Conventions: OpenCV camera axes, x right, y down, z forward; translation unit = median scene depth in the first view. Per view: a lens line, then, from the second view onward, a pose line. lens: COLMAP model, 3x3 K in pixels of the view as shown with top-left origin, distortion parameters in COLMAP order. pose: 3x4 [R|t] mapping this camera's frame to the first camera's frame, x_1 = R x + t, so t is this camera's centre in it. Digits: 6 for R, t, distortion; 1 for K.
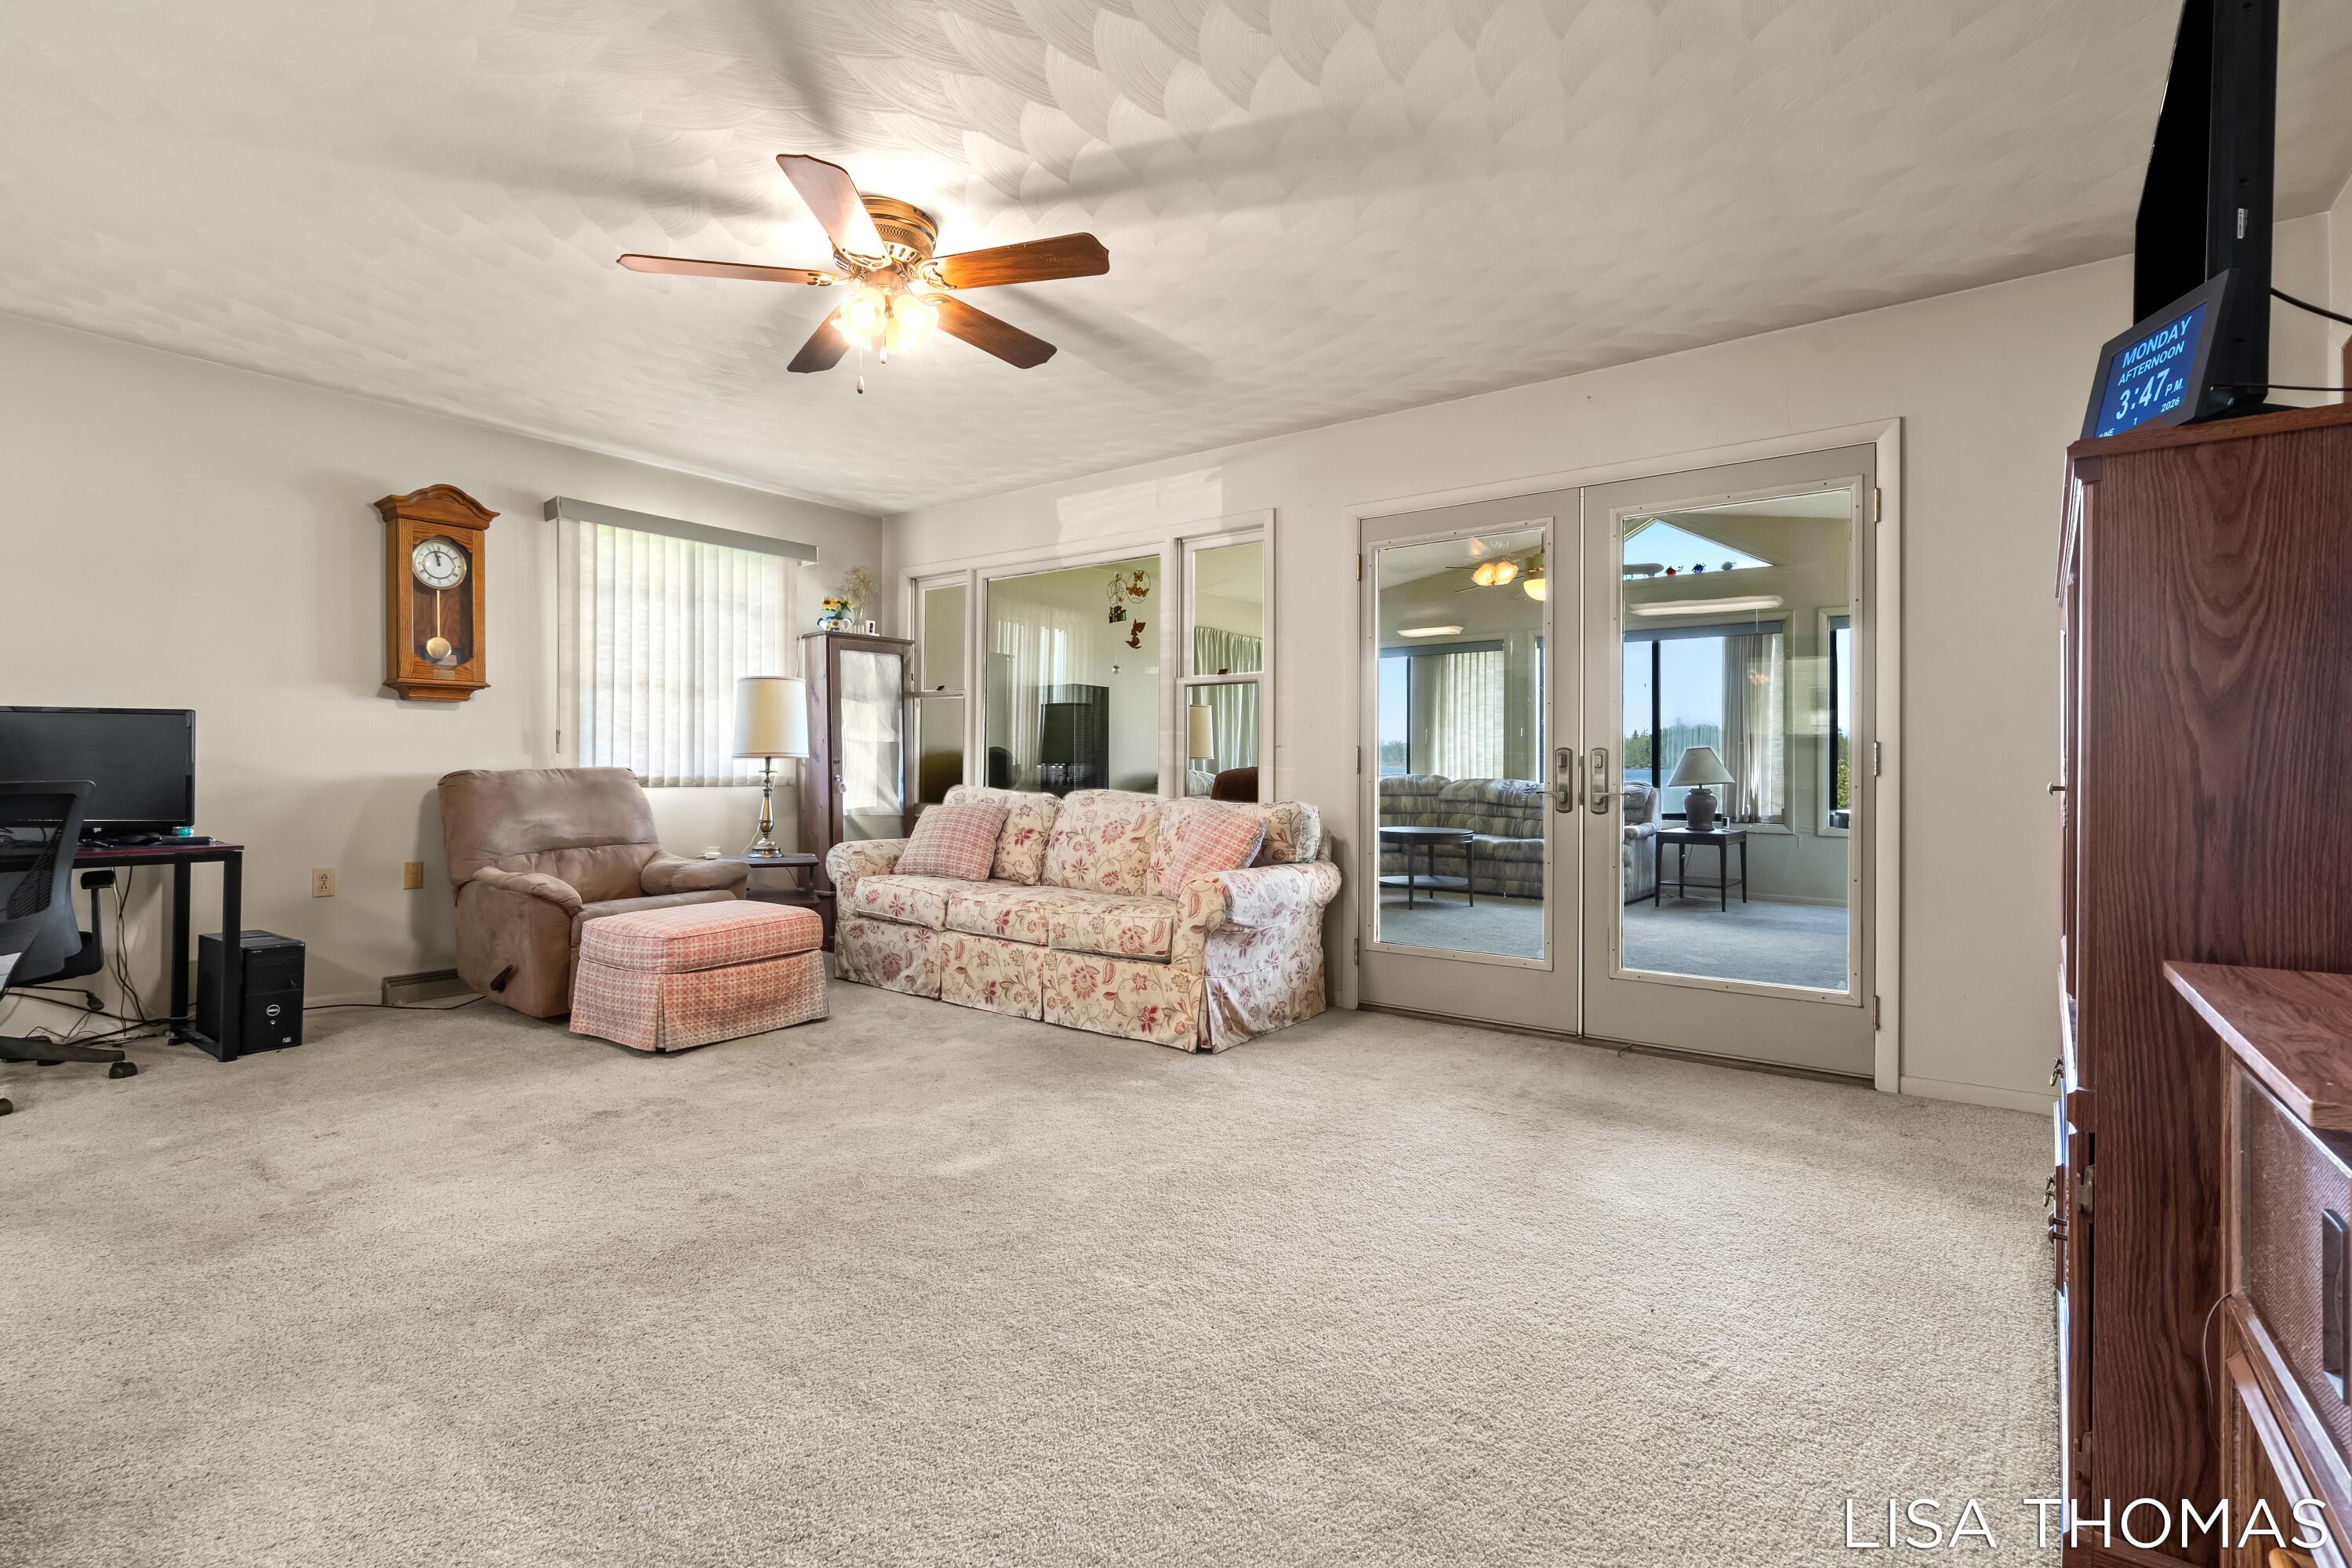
lens RADIAL K [[1084.8, 0, 1166.7], [0, 1084.8, 764.7], [0, 0, 1]] dist [-0.003372, -0.000366]
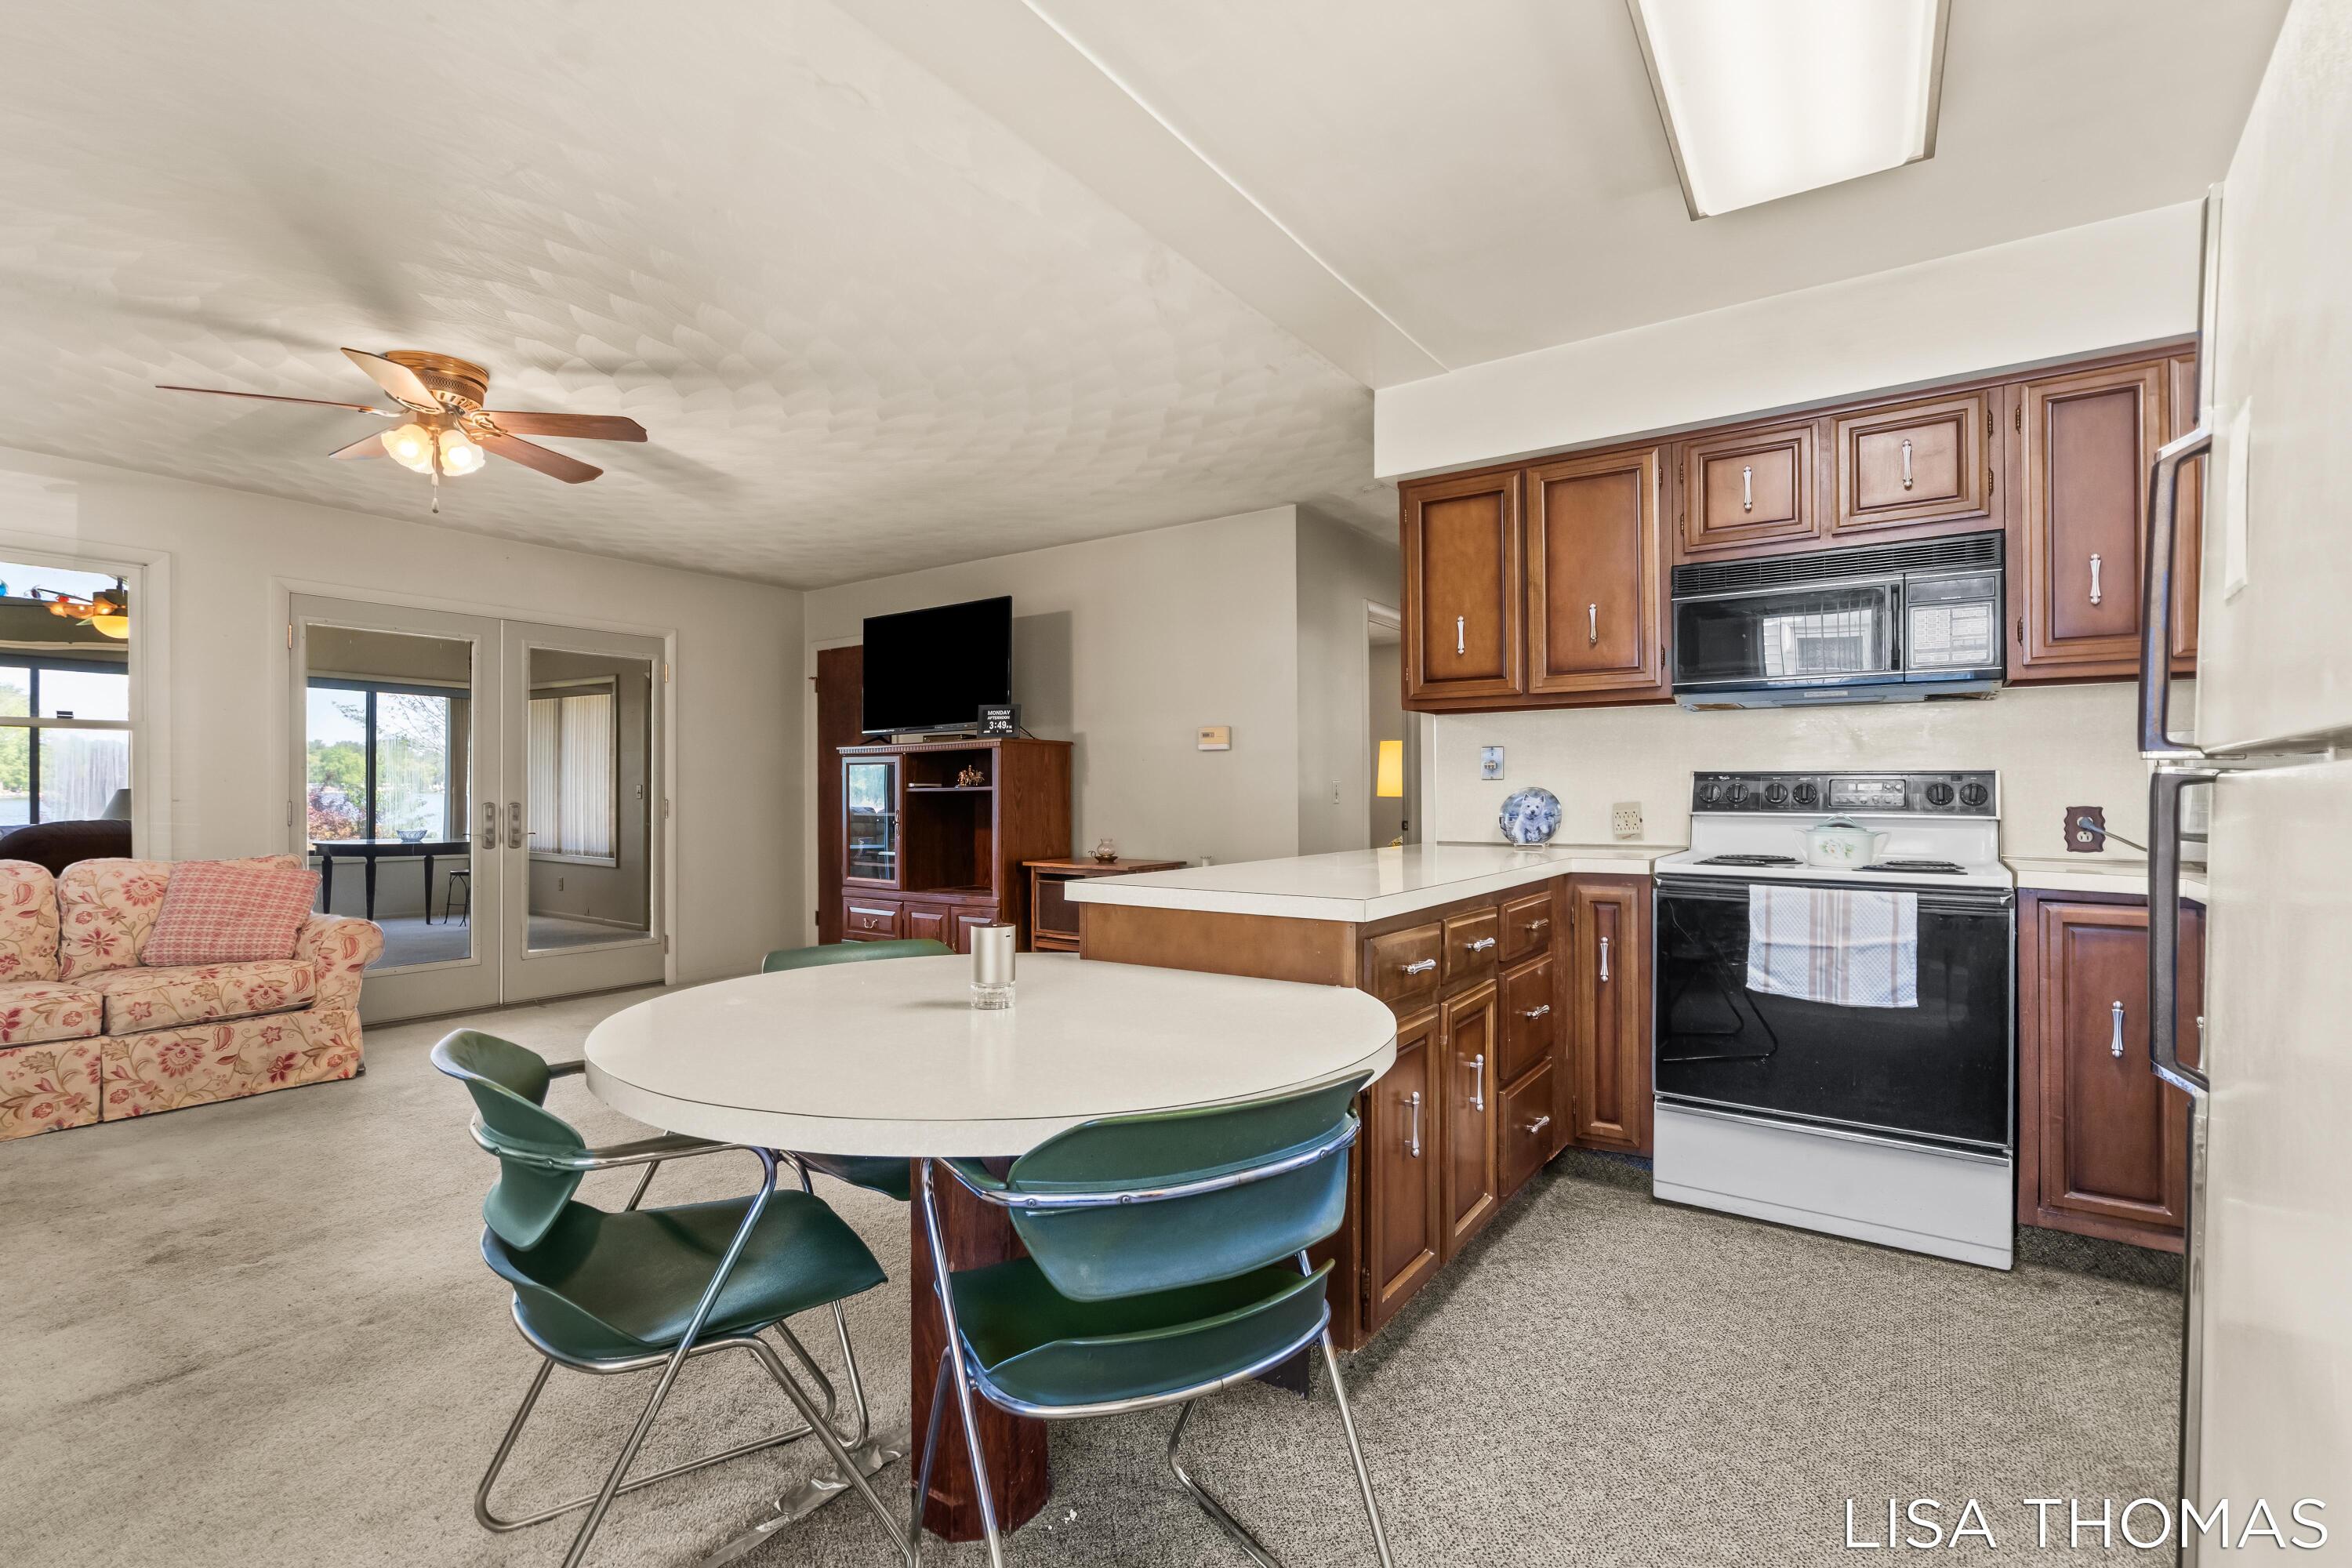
lens RADIAL K [[1078.3, 0, 1155.9], [0, 1078.3, 791.3], [0, 0, 1]] dist [-0.000432, -0.000145]
pose [[-0.042141, -0.002274, 0.999109, -0.936447], [-0.003808, 0.999991, 0.002115, -0.031666], [-0.999104, -0.003716, -0.042149, 0.176066]]
